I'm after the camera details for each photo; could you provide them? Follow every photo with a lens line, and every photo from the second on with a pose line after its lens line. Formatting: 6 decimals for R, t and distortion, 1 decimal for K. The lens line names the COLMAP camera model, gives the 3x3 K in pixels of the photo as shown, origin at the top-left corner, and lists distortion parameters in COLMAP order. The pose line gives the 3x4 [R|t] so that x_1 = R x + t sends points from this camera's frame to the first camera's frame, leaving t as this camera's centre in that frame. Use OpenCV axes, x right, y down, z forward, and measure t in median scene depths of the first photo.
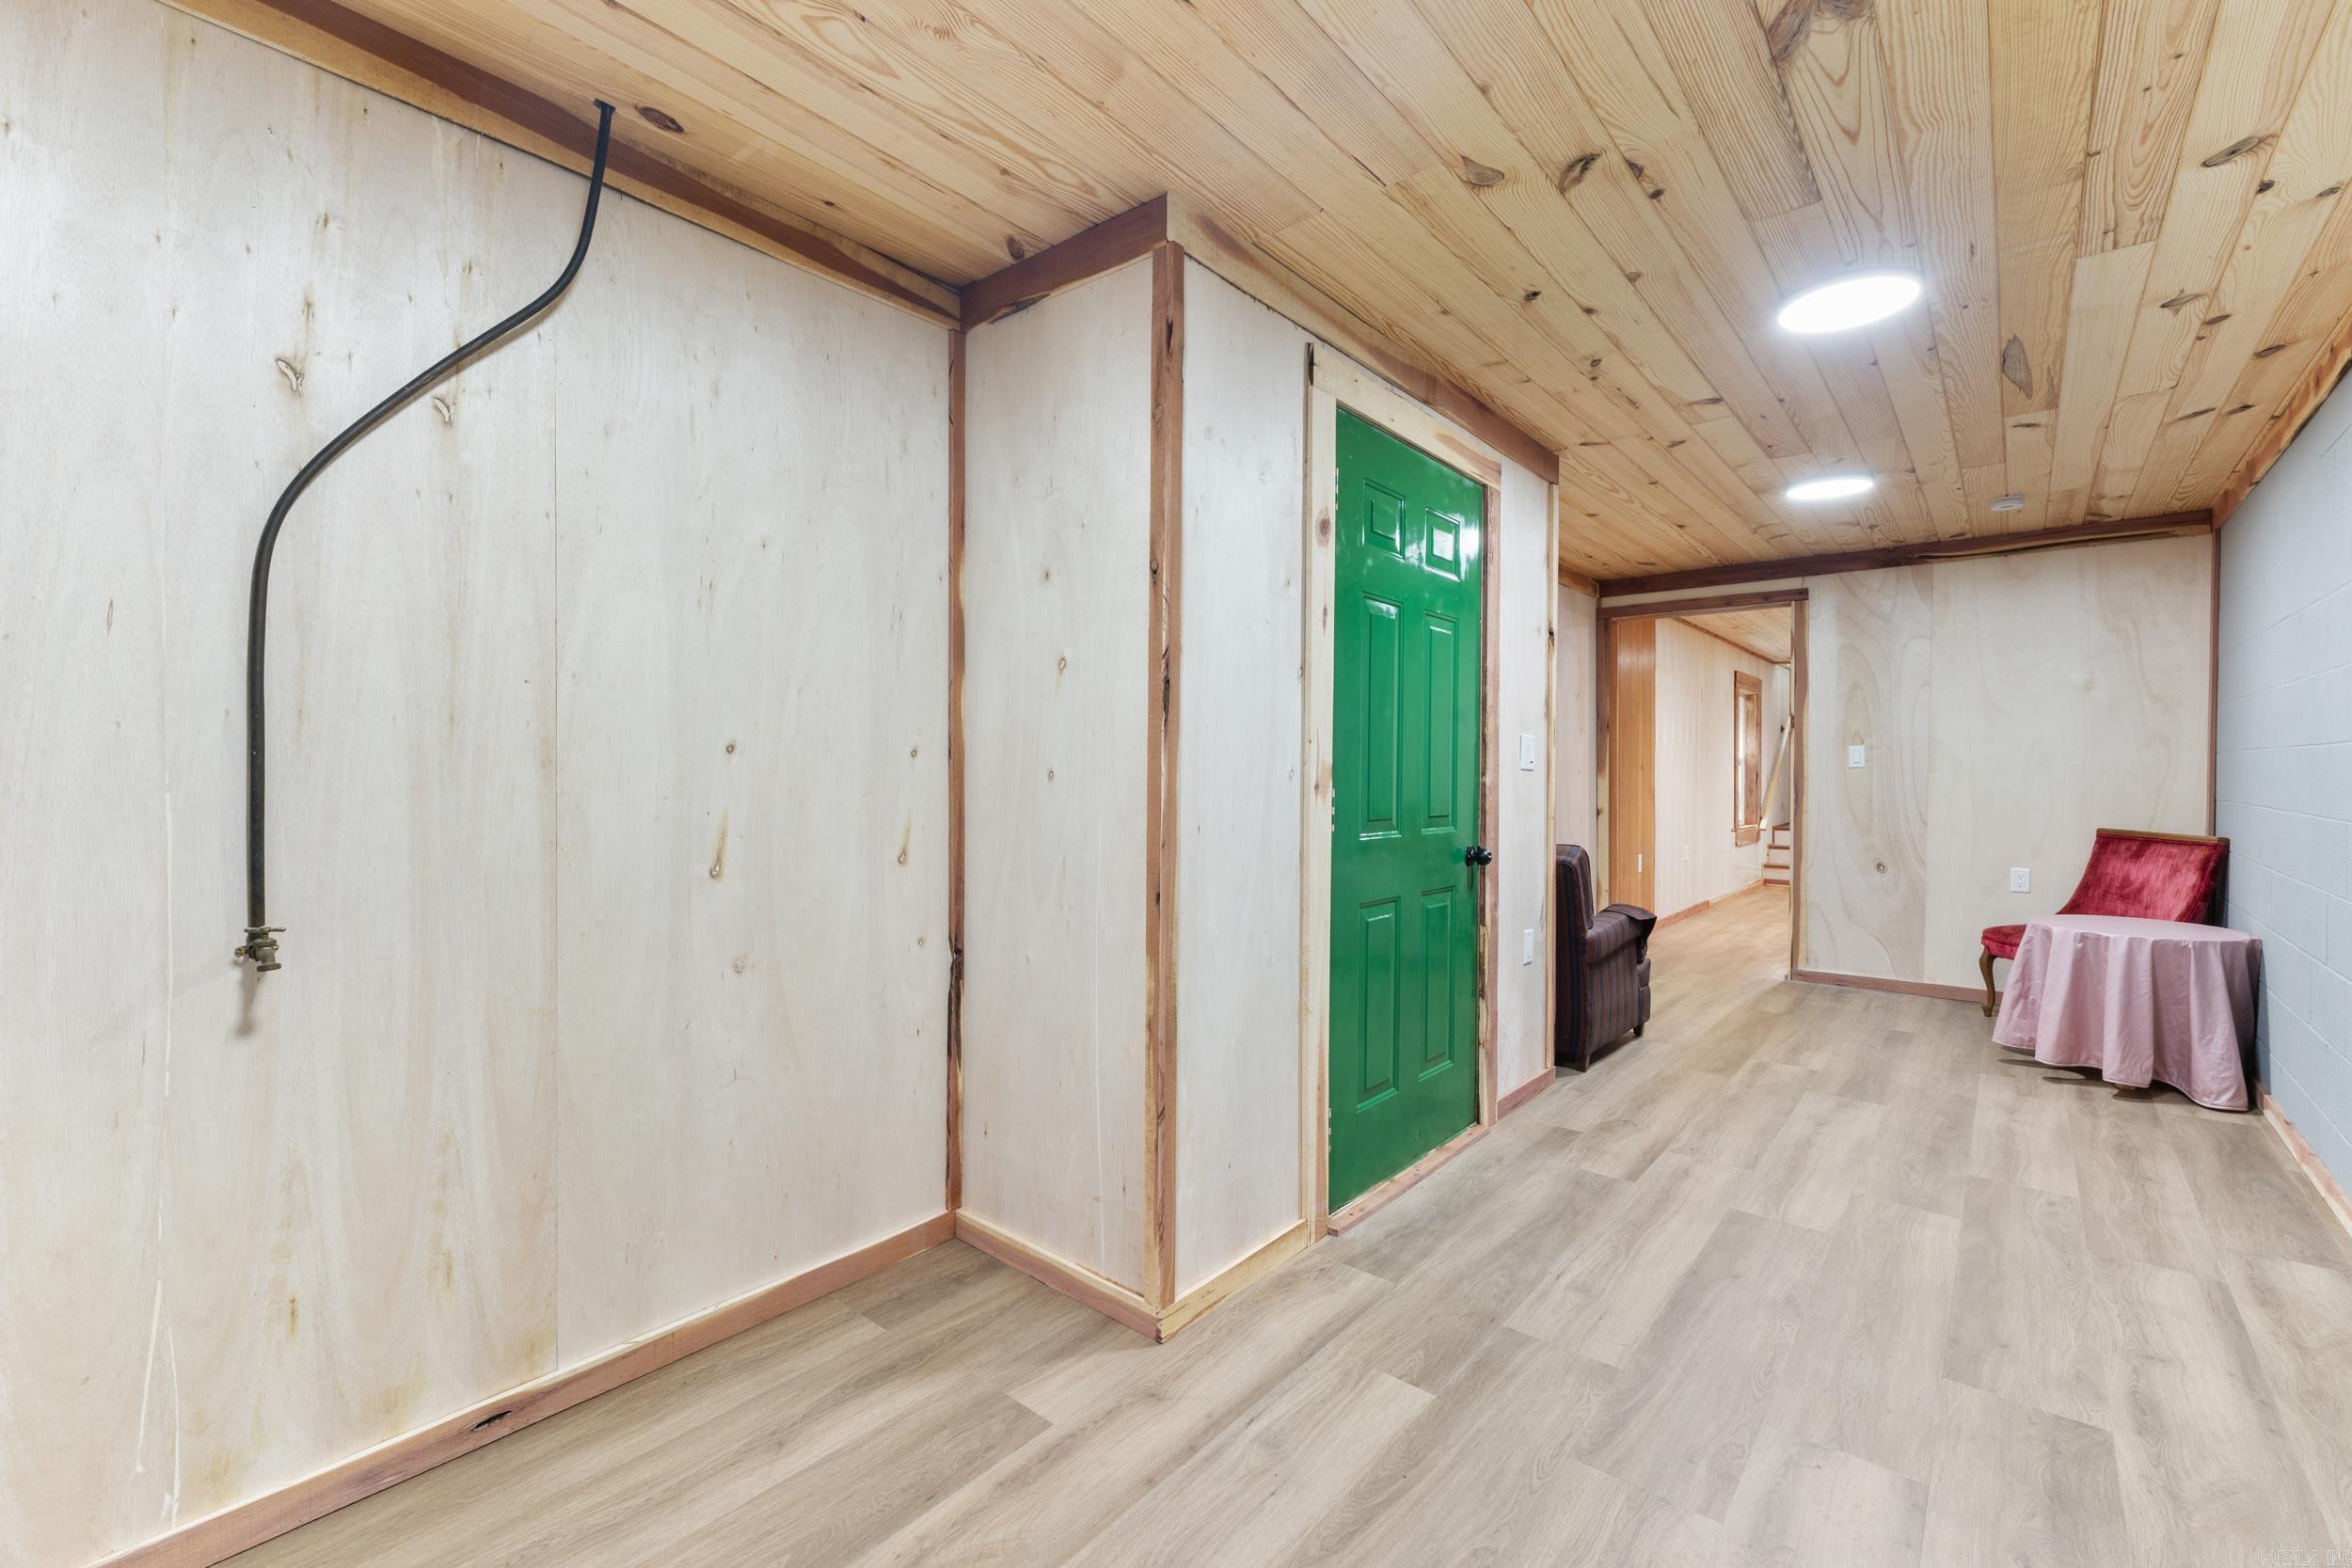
lens RADIAL K [[991.7, 0, 1180.0], [0, 991.7, 765.8], [0, 0, 1]] dist [0.002749, 0.000244]
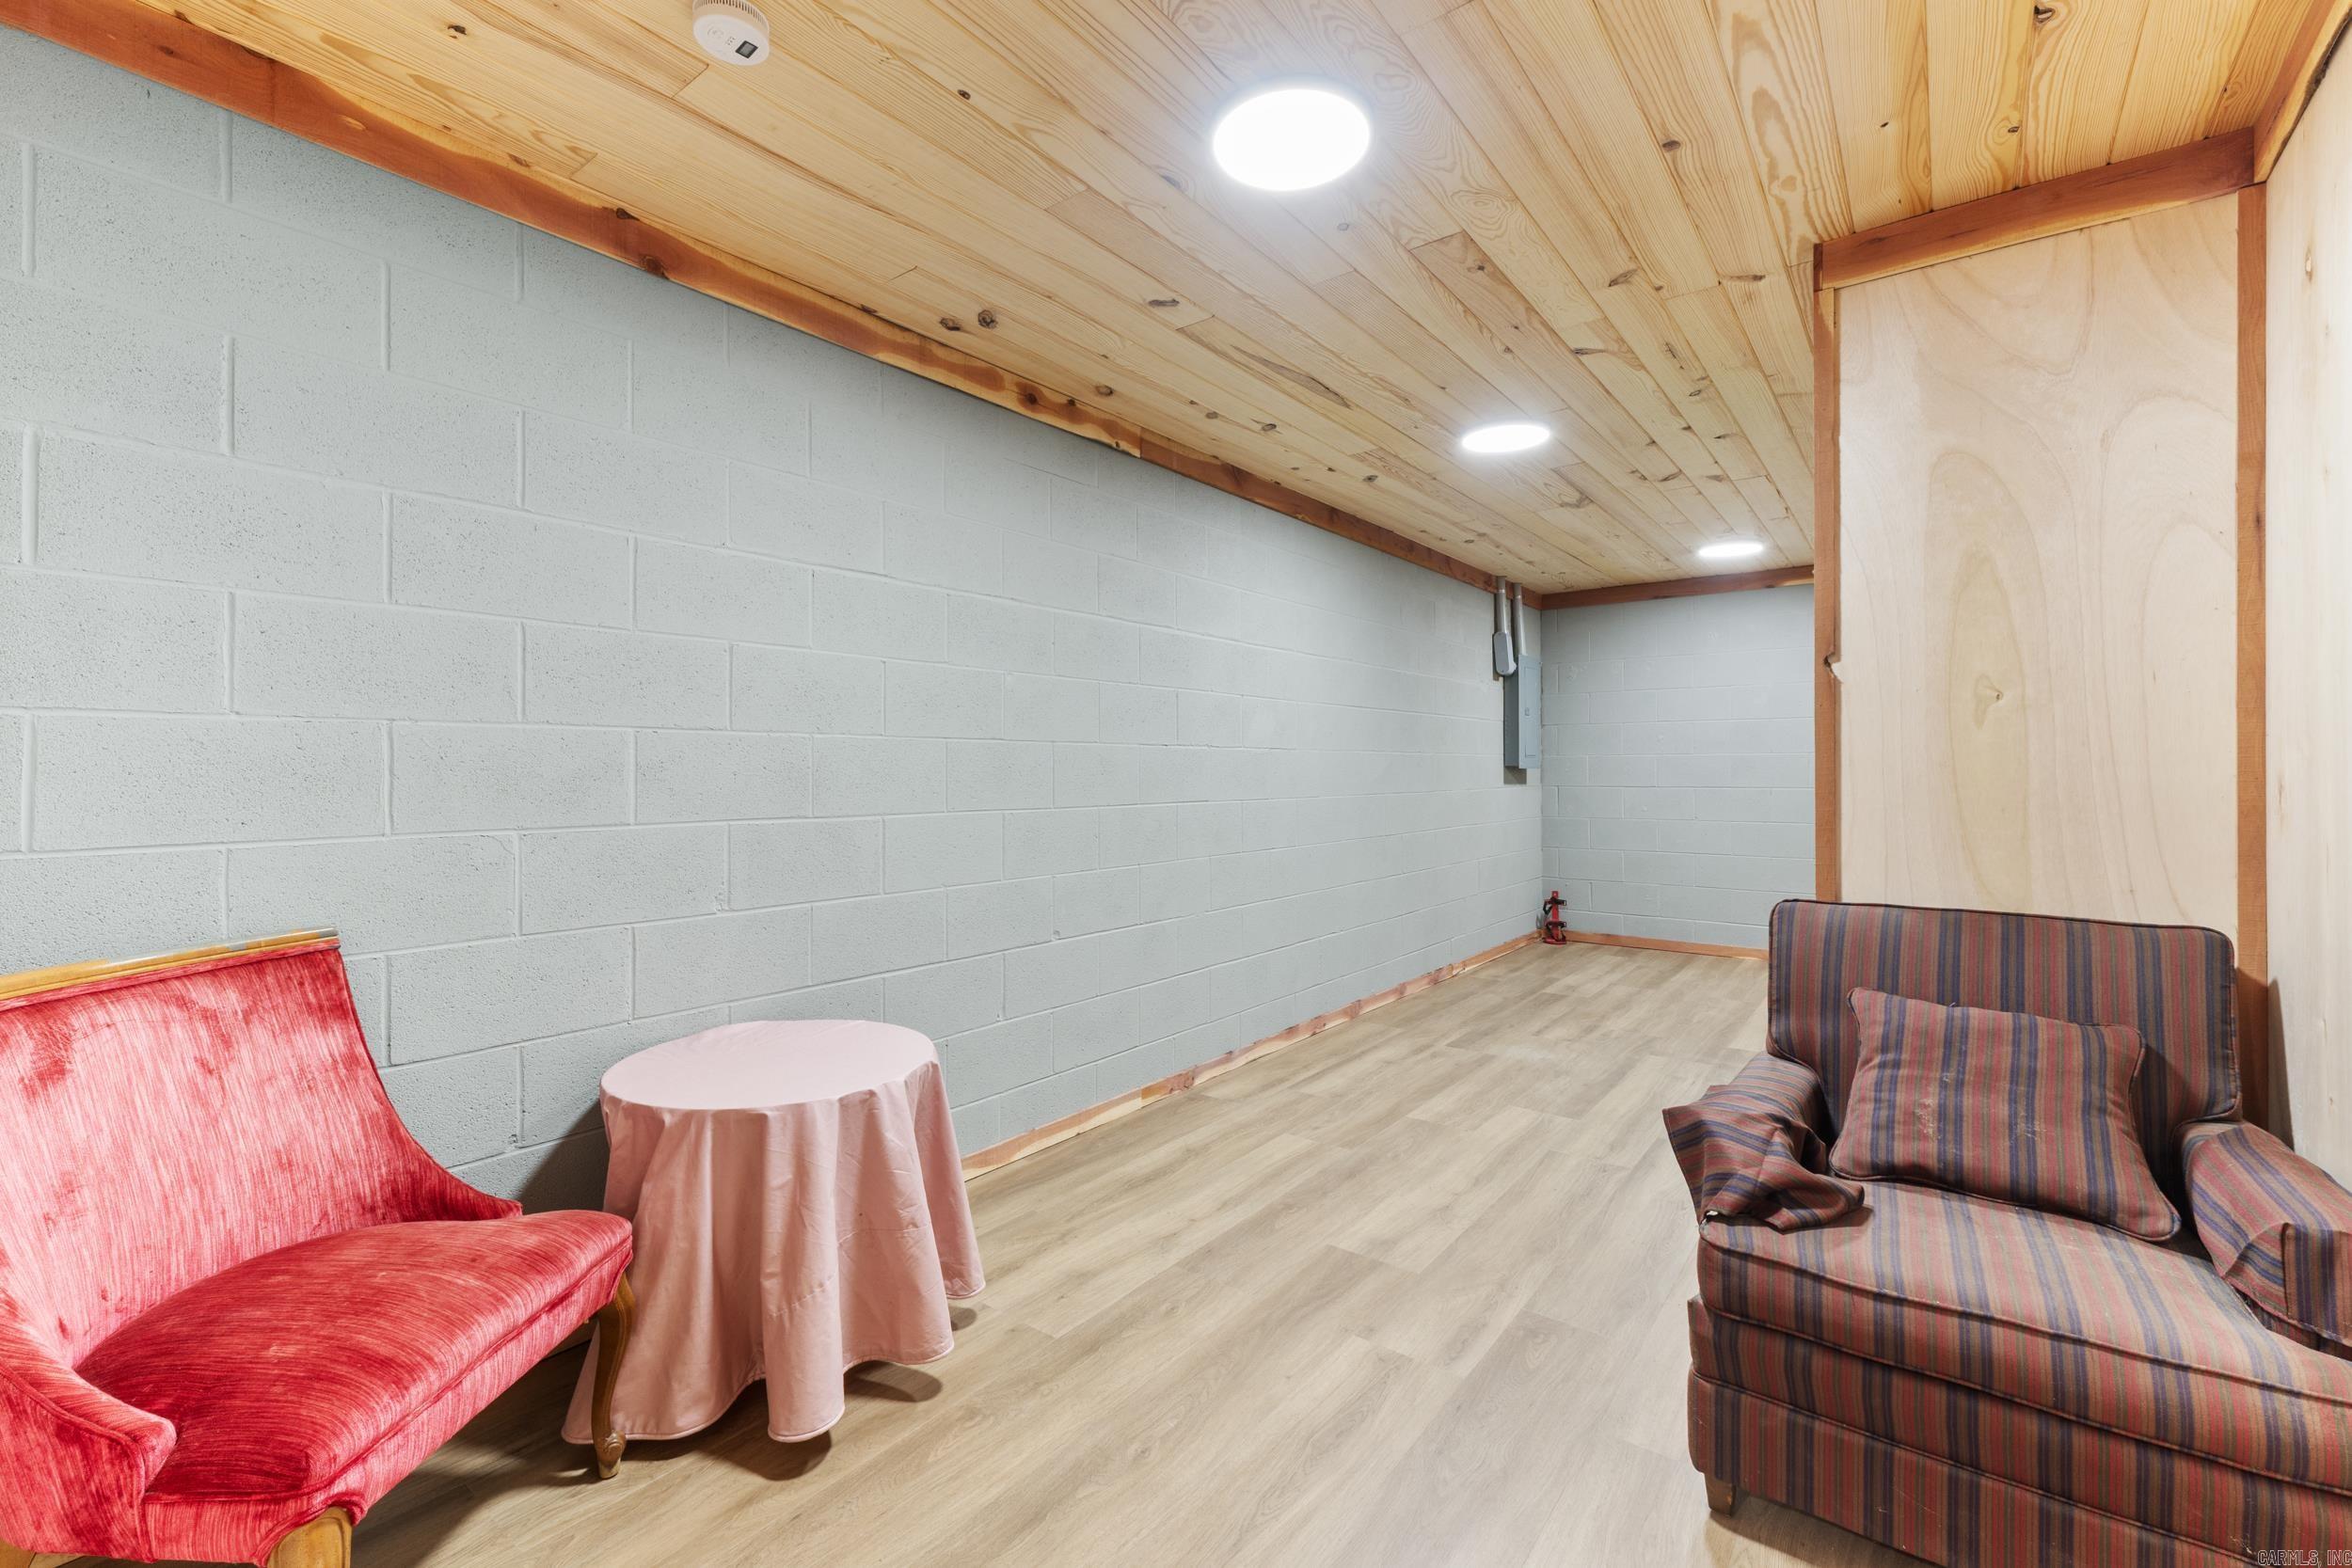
lens RADIAL K [[991.7, 0, 1191.0], [0, 991.7, 766.8], [0, 0, 1]] dist [0.002749, 0.000244]
pose [[-0.998730, -0.005200, -0.050114, 1.065625], [-0.005100, 0.999985, -0.002121, 0.006712], [0.050124, -0.001863, -0.998741, 2.142085]]
